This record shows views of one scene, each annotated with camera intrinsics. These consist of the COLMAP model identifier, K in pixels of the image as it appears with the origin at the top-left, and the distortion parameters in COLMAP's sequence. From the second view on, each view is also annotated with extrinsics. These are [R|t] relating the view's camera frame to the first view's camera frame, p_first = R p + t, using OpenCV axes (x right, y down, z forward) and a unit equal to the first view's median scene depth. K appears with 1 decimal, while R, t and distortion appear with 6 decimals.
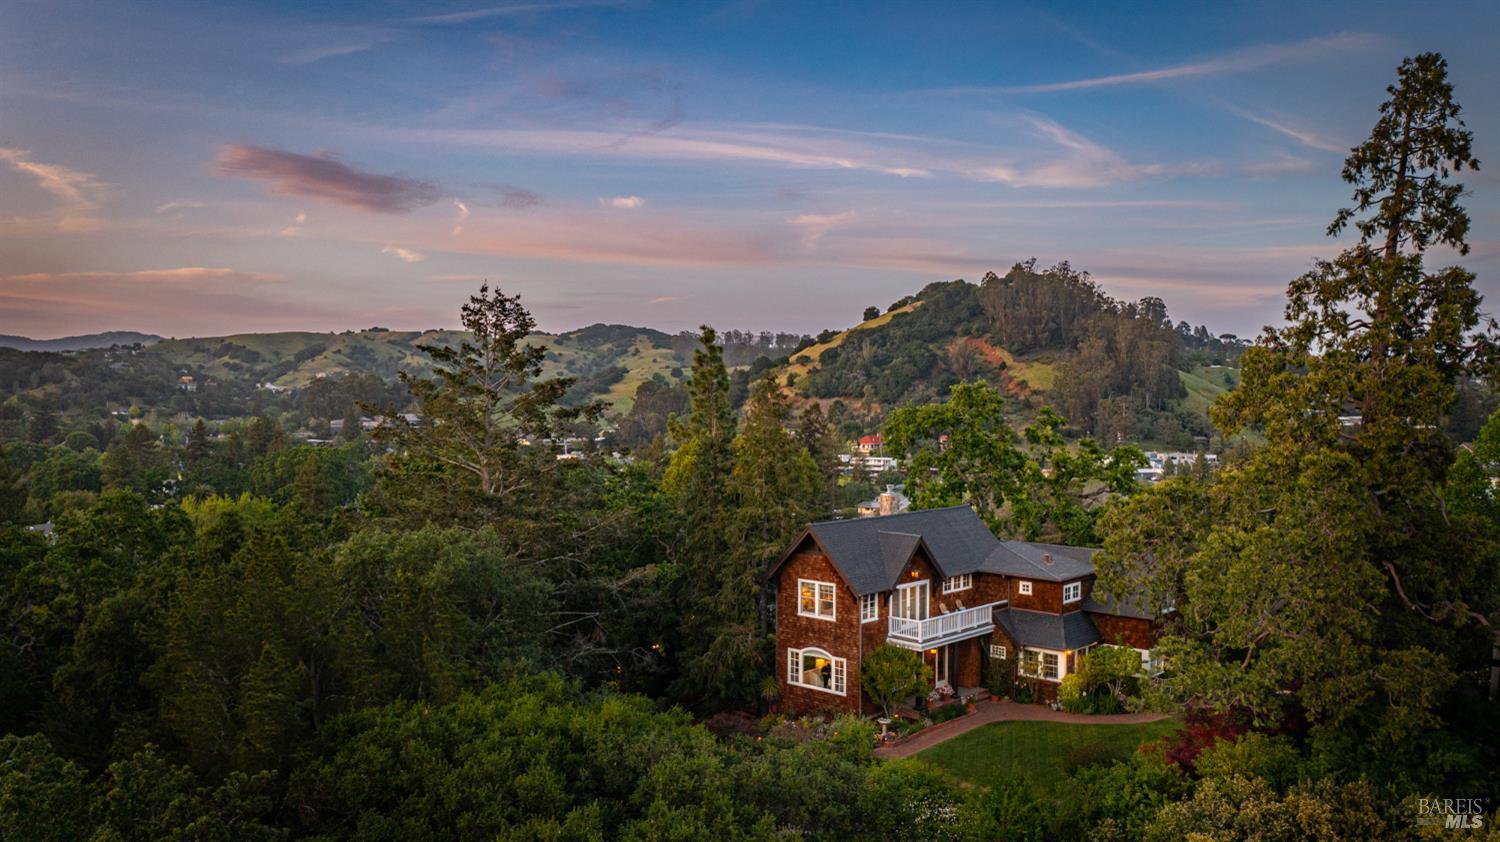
lens RADIAL K [[1175.5, 0, 751.3], [0, 1175.5, 416.5], [0, 0, 1]] dist [-0.021022, 0.001220]
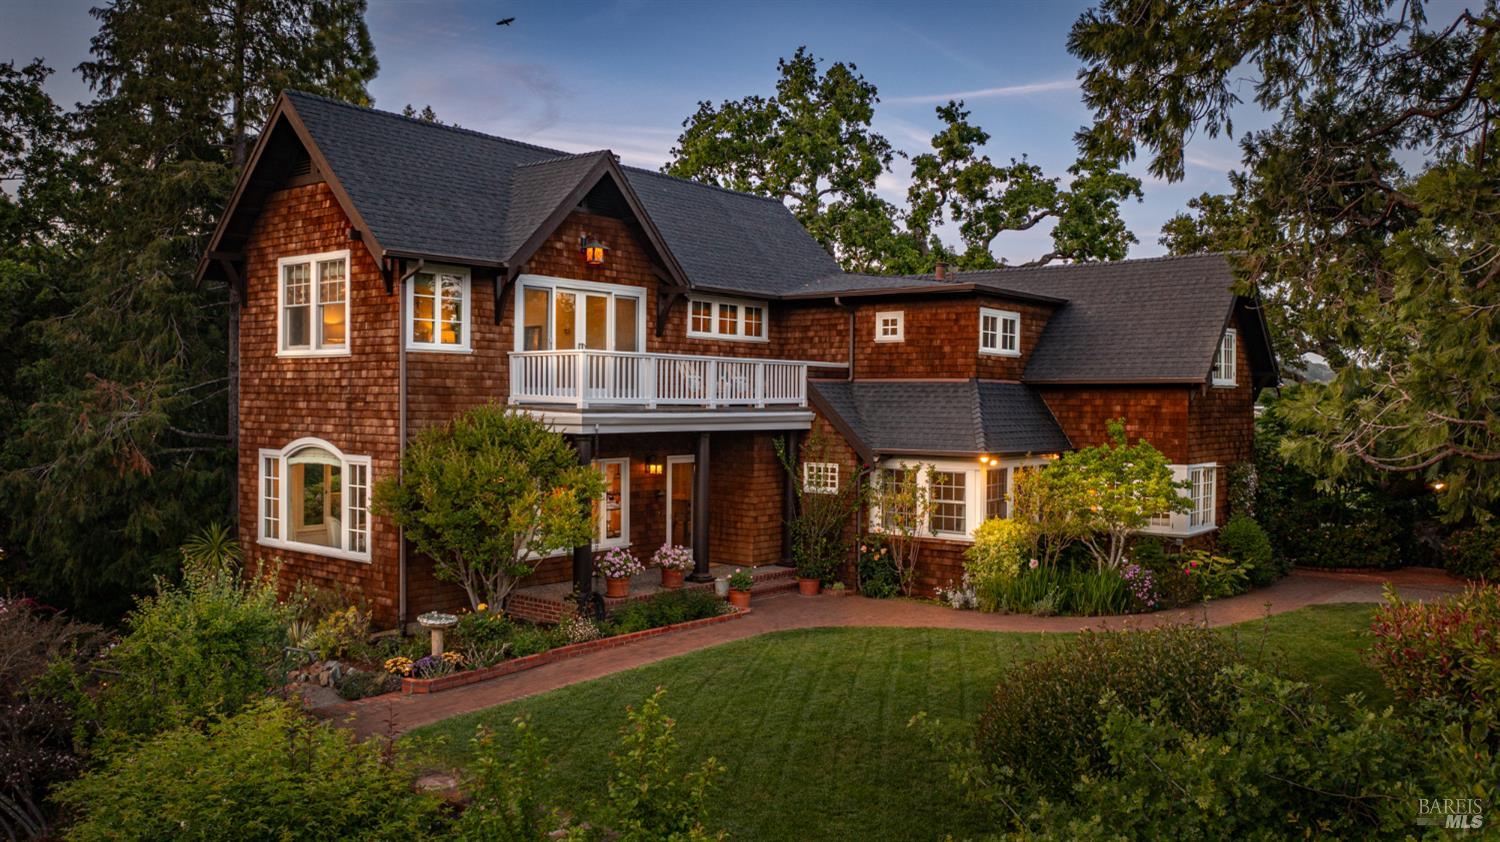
lens RADIAL K [[1175.5, 0, 742.5], [0, 1175.5, 417.8], [0, 0, 1]] dist [-0.021022, 0.001220]
pose [[0.998061, 0.005243, 0.062020, 0.163578], [-0.005276, 0.999986, 0.000364, 0.186714], [-0.062018, -0.000690, 0.998075, 0.616358]]
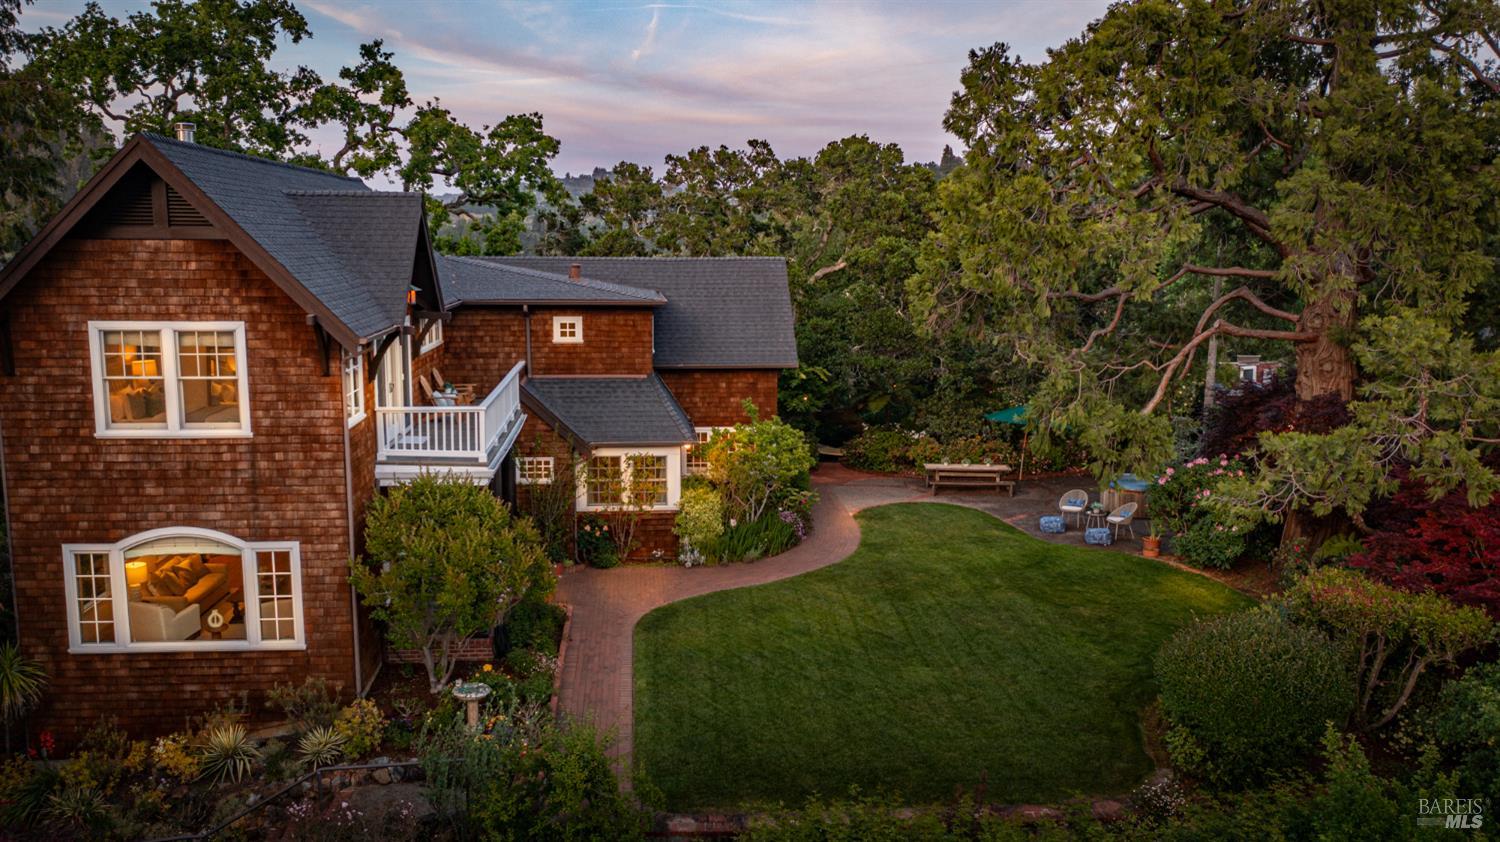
lens RADIAL K [[1175.5, 0, 744.0], [0, 1175.5, 415.0], [0, 0, 1]] dist [-0.021022, 0.001220]
pose [[0.668929, -0.107568, 0.735502, -0.074059], [0.005195, 0.990126, 0.140082, 0.119488], [-0.743308, -0.089884, 0.662883, 0.659610]]
